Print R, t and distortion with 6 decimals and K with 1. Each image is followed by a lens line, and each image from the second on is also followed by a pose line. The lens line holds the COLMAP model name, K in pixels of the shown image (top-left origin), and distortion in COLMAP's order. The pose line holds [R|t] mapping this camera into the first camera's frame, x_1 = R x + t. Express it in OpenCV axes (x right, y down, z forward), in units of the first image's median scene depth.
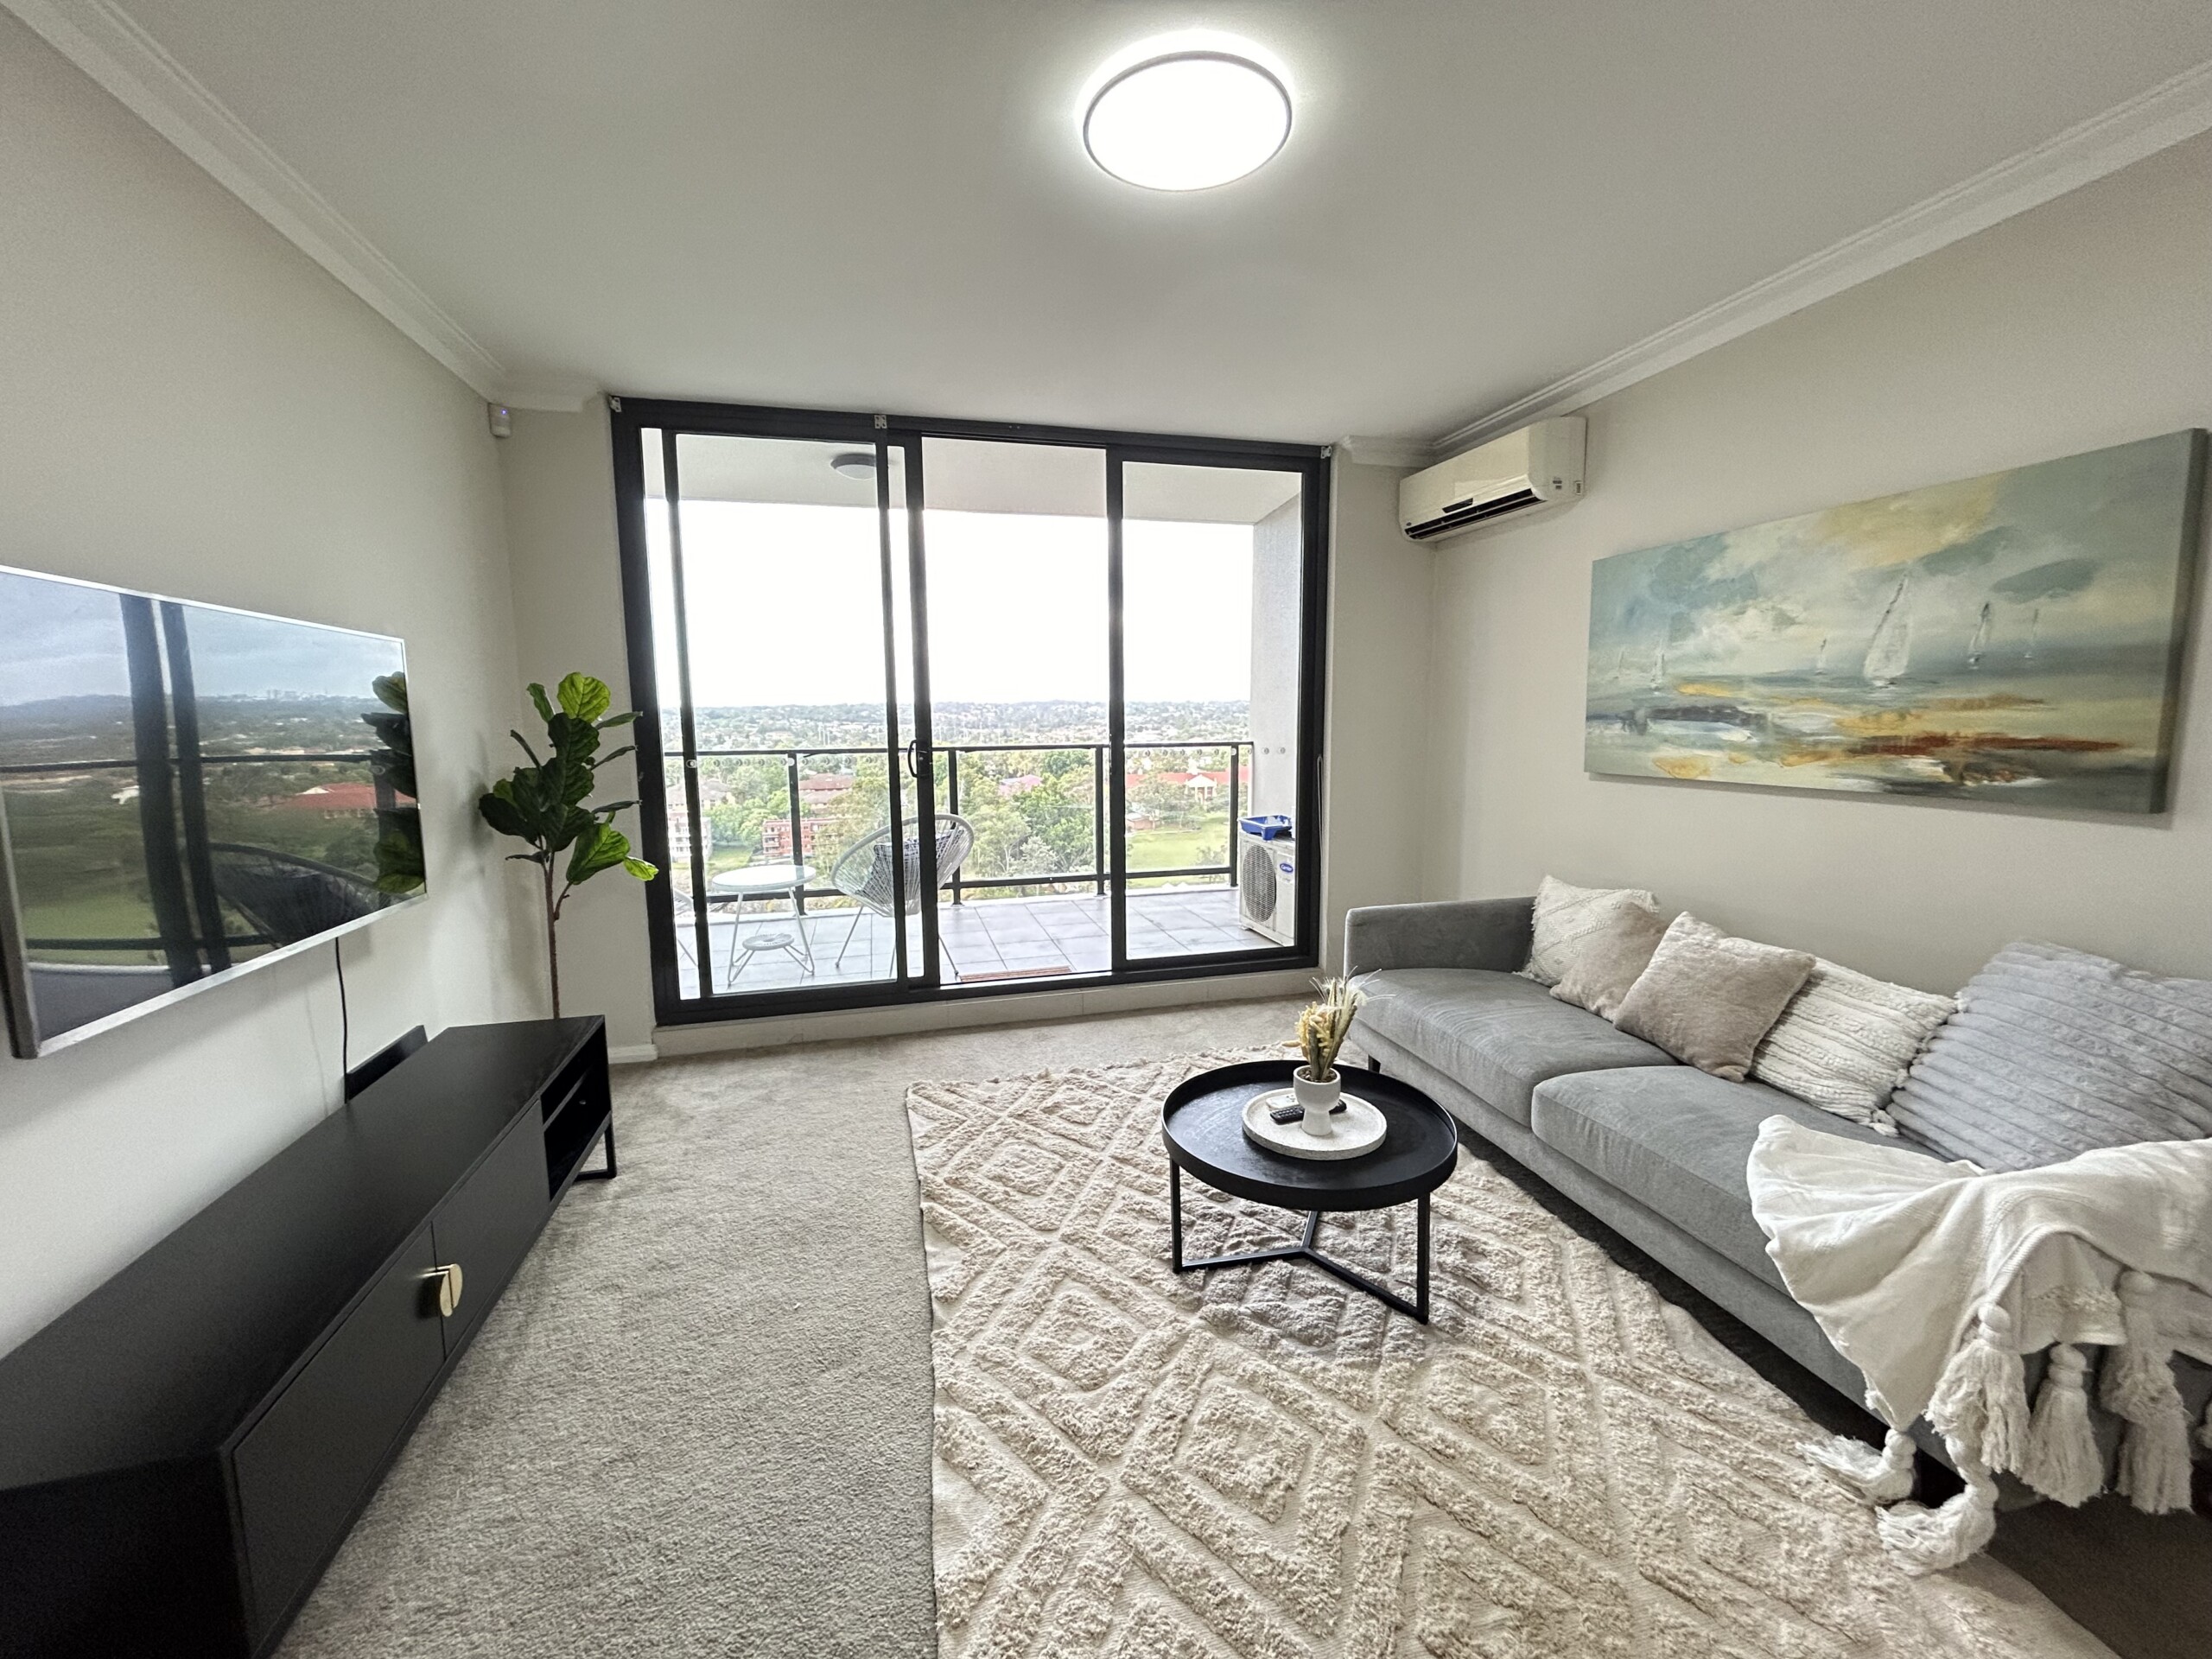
lens RADIAL K [[894.0, 0, 1101.8], [0, 894.0, 819.3], [0, 0, 1]] dist [-0.000138, 0.000621]
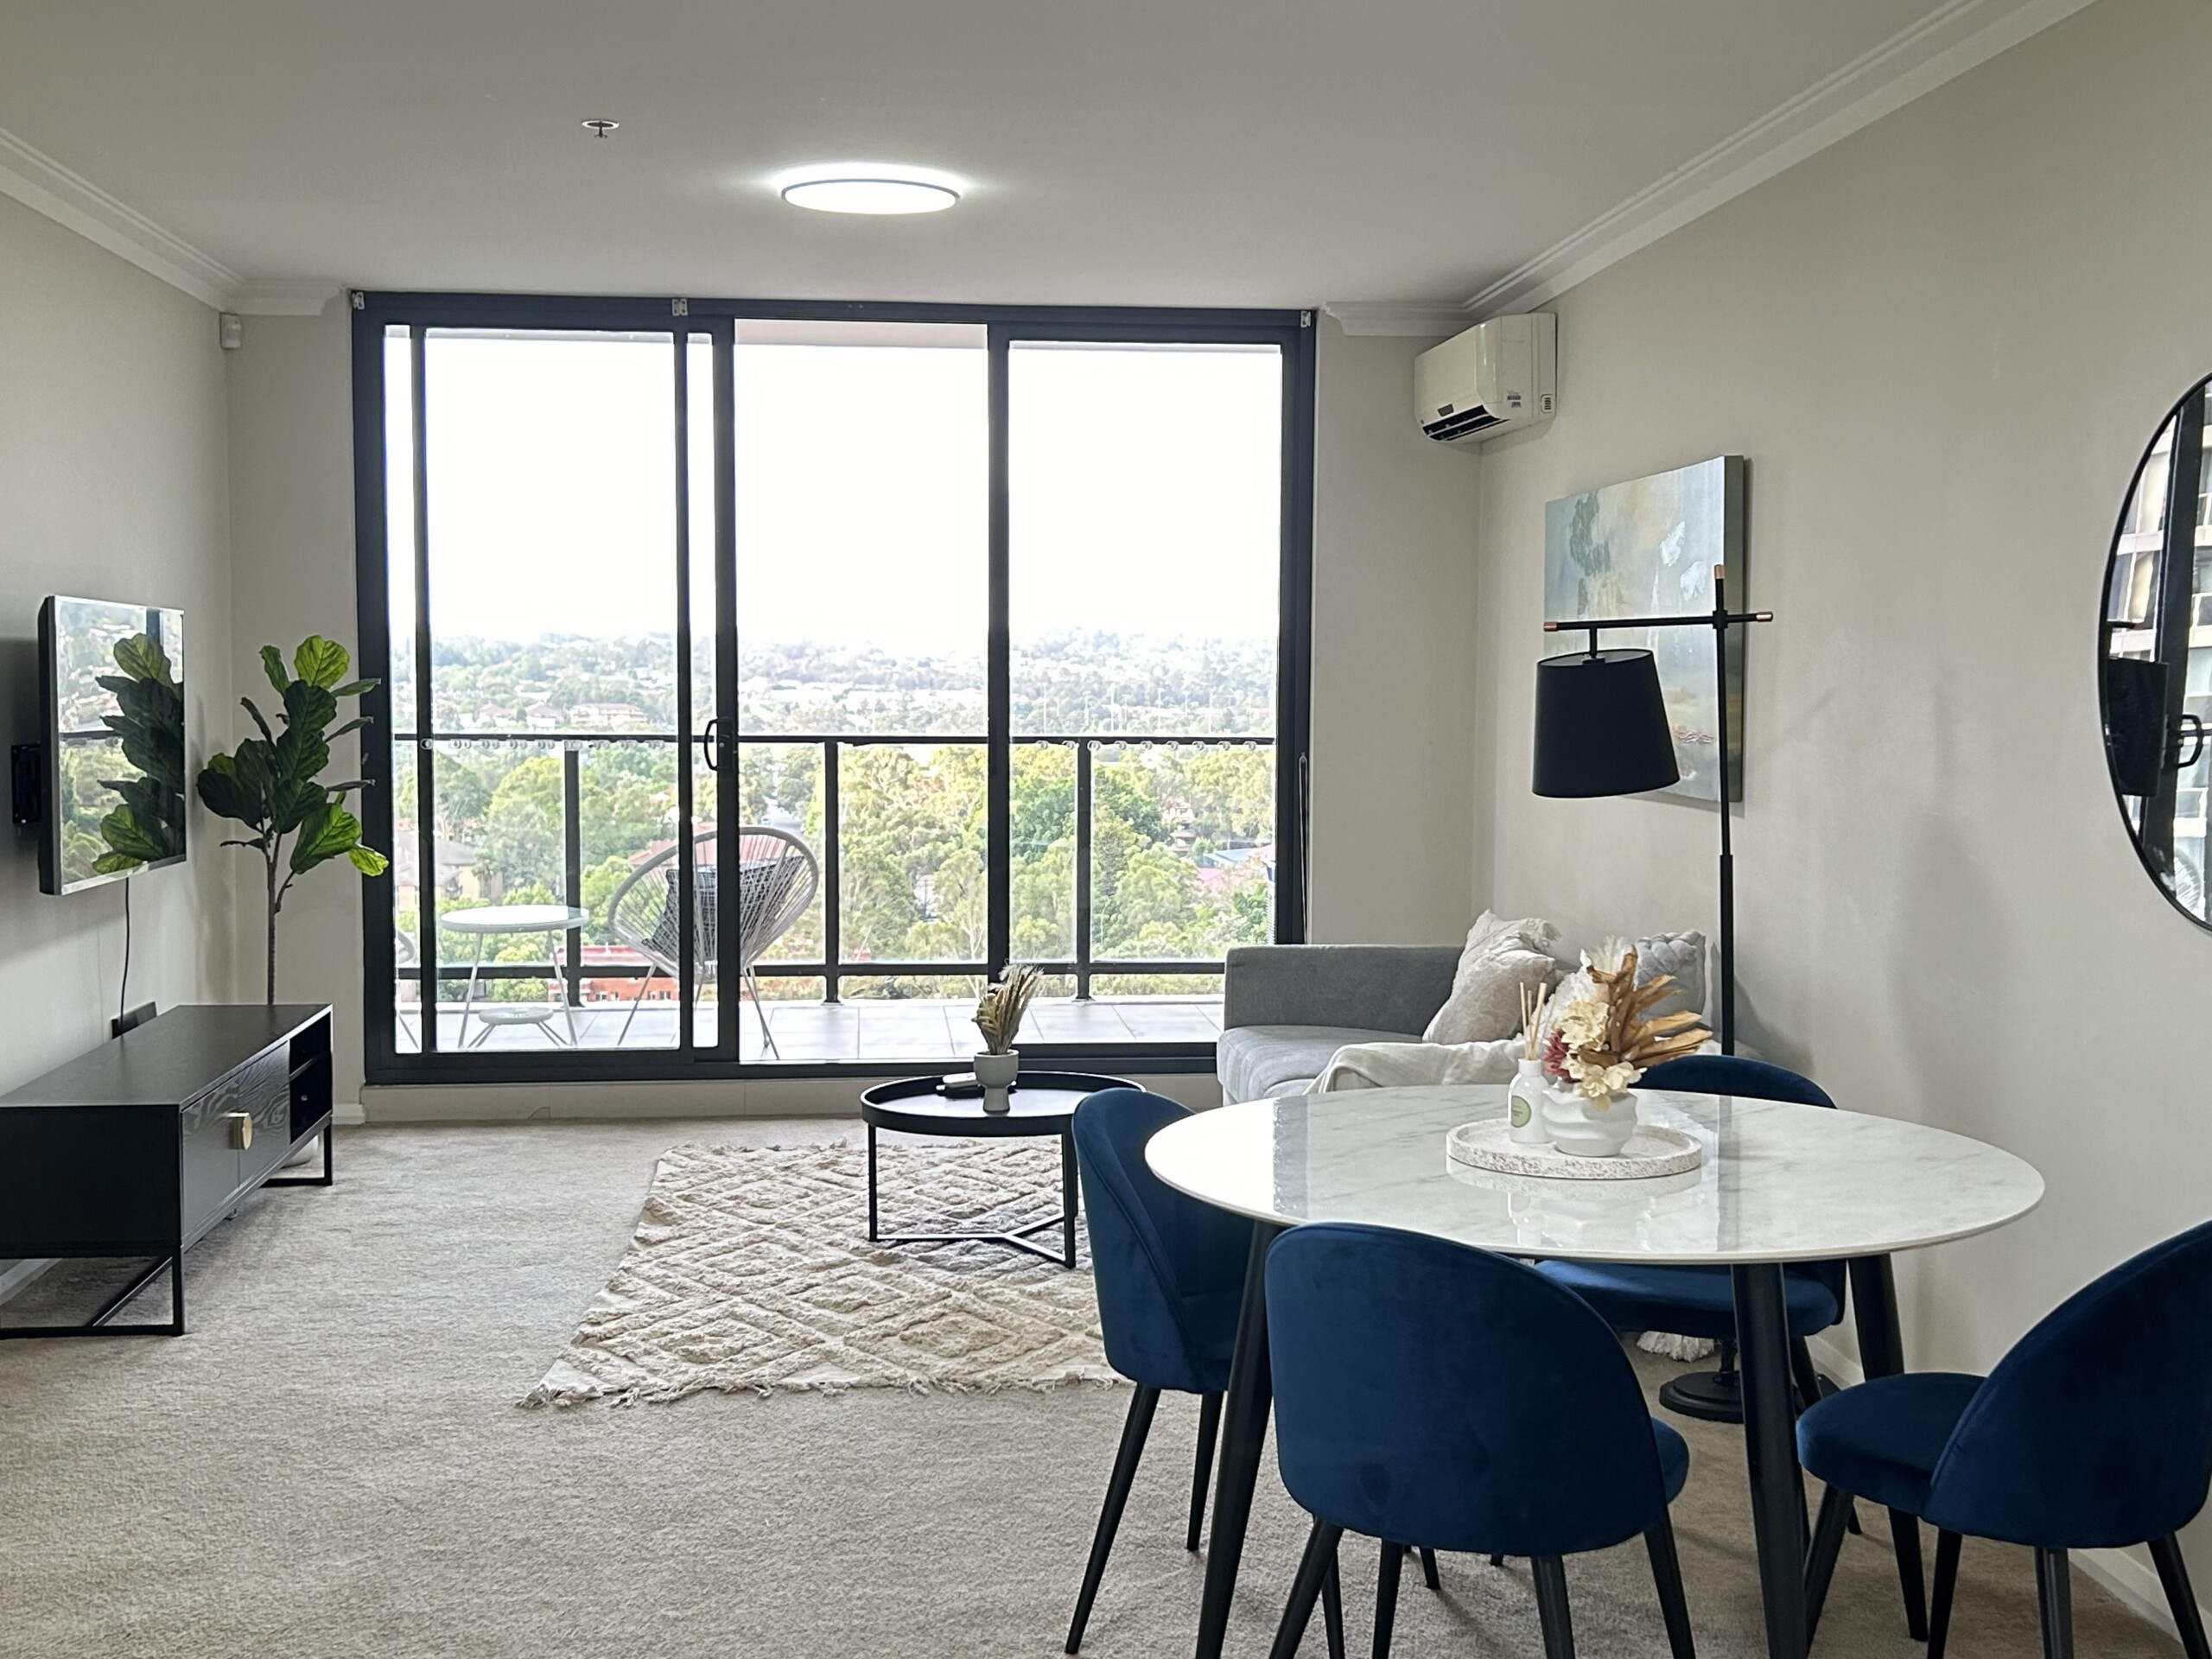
lens RADIAL K [[2601.9, 0, 1102.2], [0, 2601.9, 817.8], [0, 0, 1]] dist [0.065411, 0.000000]
pose [[0.987475, 0.024005, -0.155942, 0.585435], [-0.033203, 0.997842, -0.056650, 0.136540], [0.154245, 0.061118, 0.986140, -1.405510]]
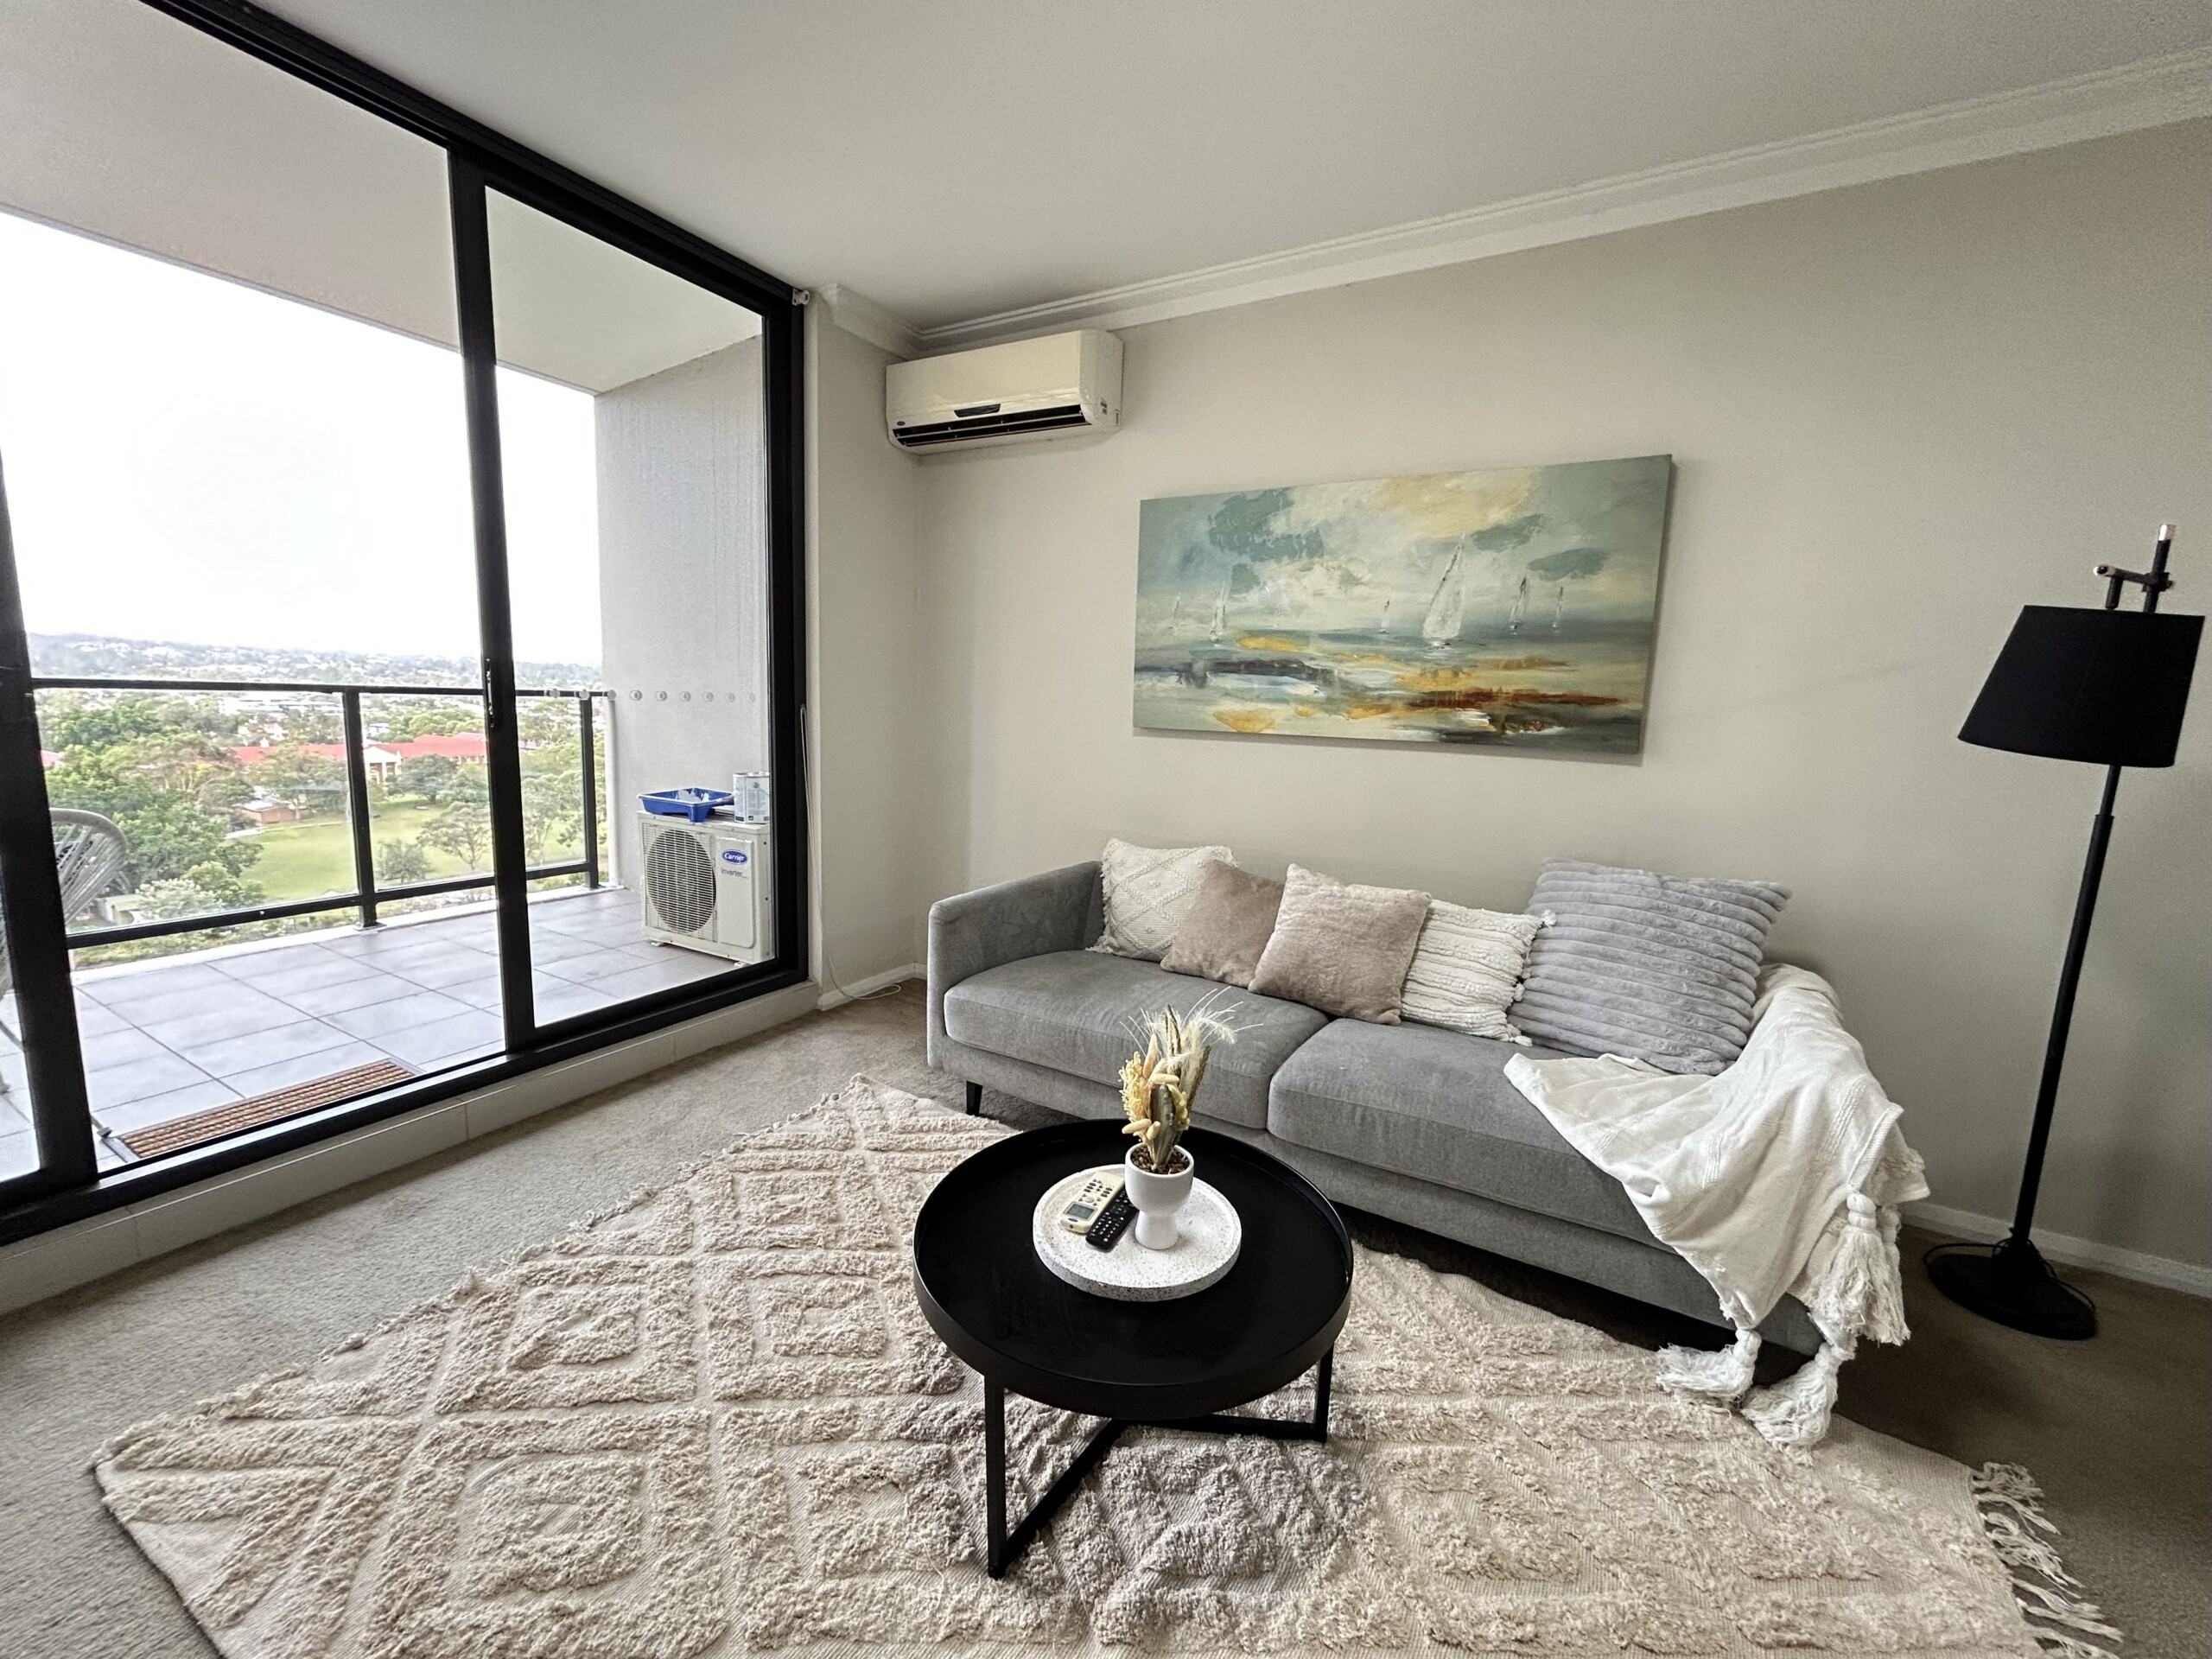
lens RADIAL K [[894.0, 0, 1105.7], [0, 894.0, 821.1], [0, 0, 1]] dist [-0.000138, 0.000621]
pose [[0.696954, -0.064681, 0.714193, -0.184493], [0.039997, 0.997880, 0.051341, -0.003724], [-0.715999, -0.007217, 0.698064, 0.408860]]
